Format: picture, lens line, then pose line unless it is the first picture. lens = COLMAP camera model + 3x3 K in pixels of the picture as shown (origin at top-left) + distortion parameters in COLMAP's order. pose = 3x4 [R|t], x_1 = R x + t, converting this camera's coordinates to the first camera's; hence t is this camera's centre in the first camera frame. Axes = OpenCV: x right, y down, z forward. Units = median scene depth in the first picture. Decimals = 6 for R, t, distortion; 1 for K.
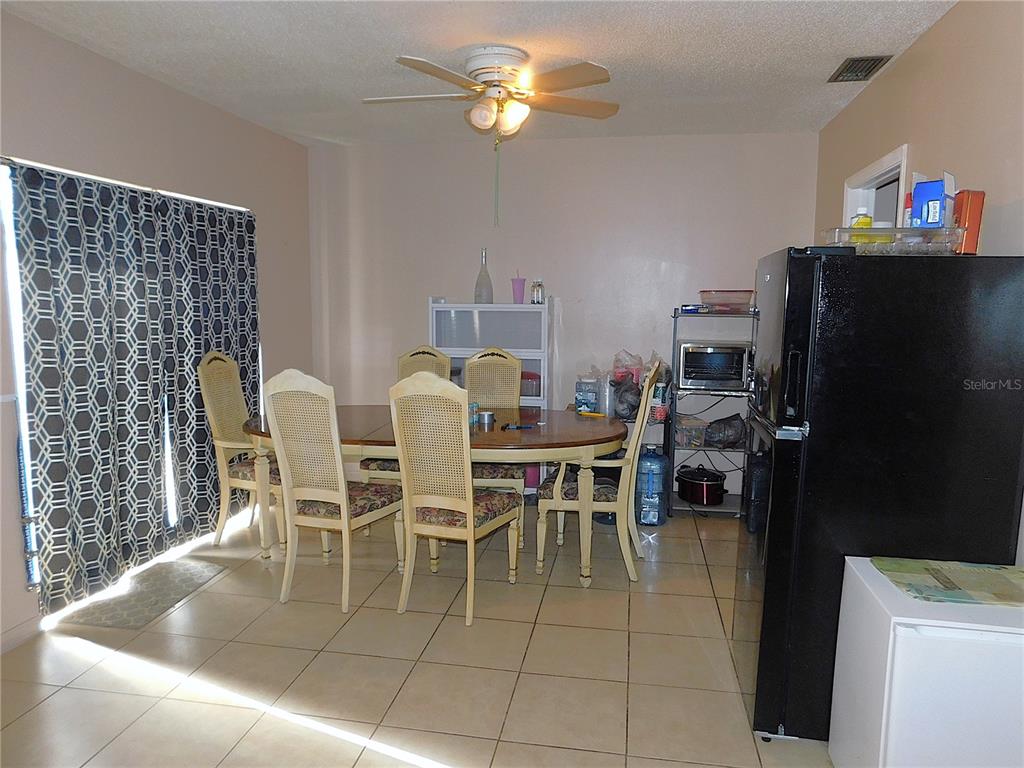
lens RADIAL K [[670.0, 0, 512.1], [0, 670.0, 379.8], [0, 0, 1]] dist [-0.048875, 0.031260]
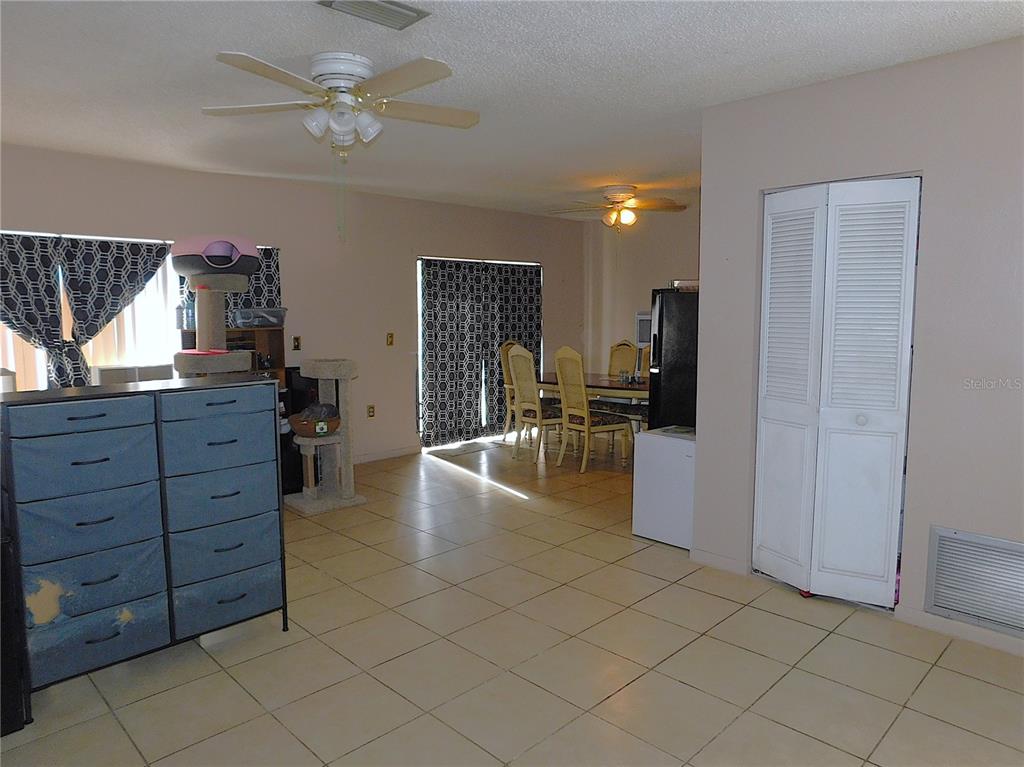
lens RADIAL K [[670.0, 0, 512.1], [0, 670.0, 379.3], [0, 0, 1]] dist [-0.048875, 0.031260]
pose [[0.825190, 0.050322, -0.562609, 0.760954], [-0.061902, 0.998081, -0.001521, 0.085570], [0.561453, 0.036082, 0.826722, -0.694777]]
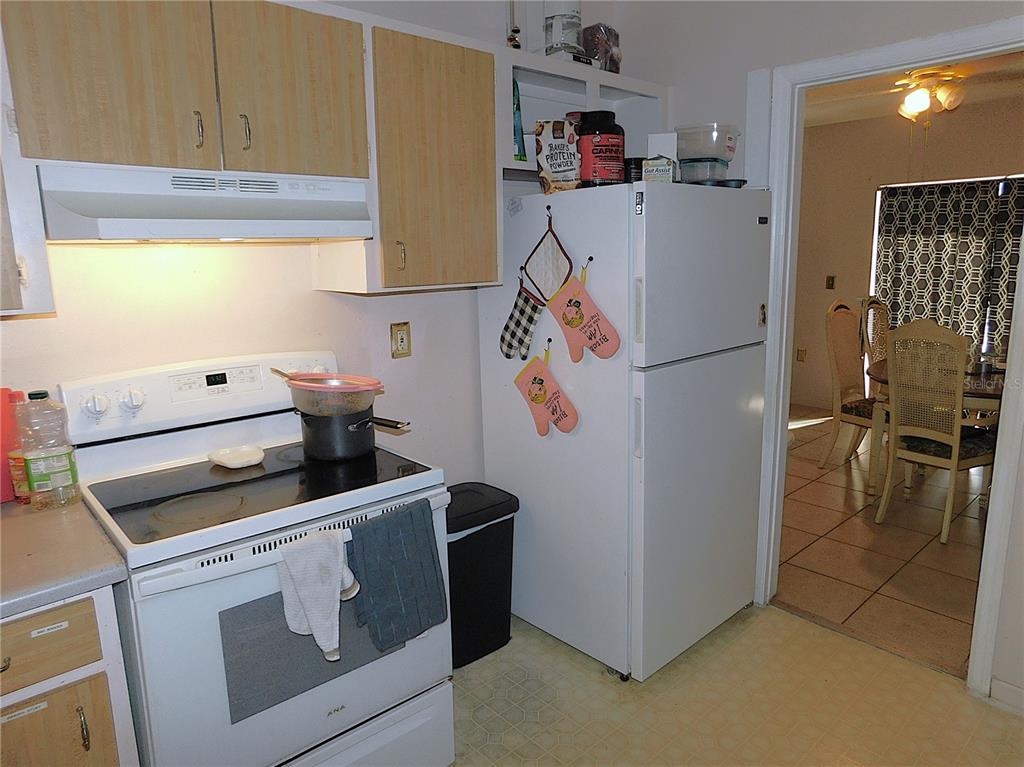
lens RADIAL K [[670.0, 0, 512.1], [0, 670.0, 379.3], [0, 0, 1]] dist [-0.048875, 0.031260]
pose [[-0.613993, 0.151366, -0.774662, 1.320718], [-0.082148, 0.963856, 0.253444, -0.140094], [0.785025, 0.219249, -0.579366, 1.114678]]
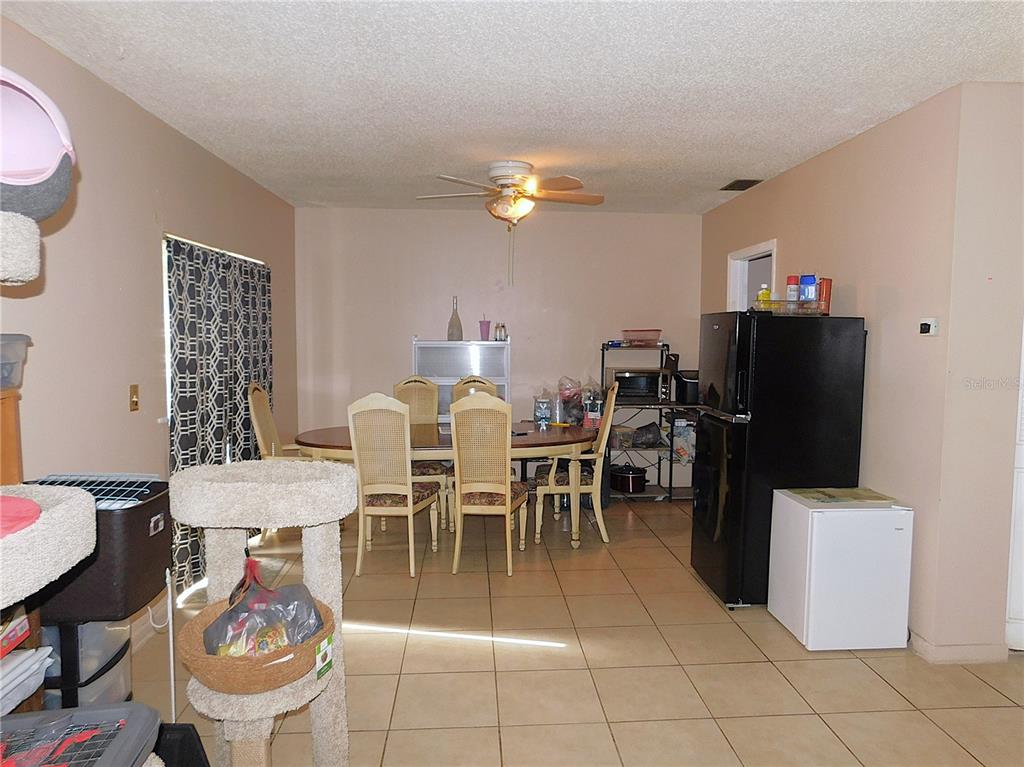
lens RADIAL K [[670.0, 0, 512.1], [0, 670.0, 379.3], [0, 0, 1]] dist [-0.048875, 0.031260]
pose [[0.973401, -0.019481, 0.228277, -0.315799], [0.030203, 0.998594, -0.043572, 0.019754], [-0.227107, 0.049308, 0.972621, -0.313218]]
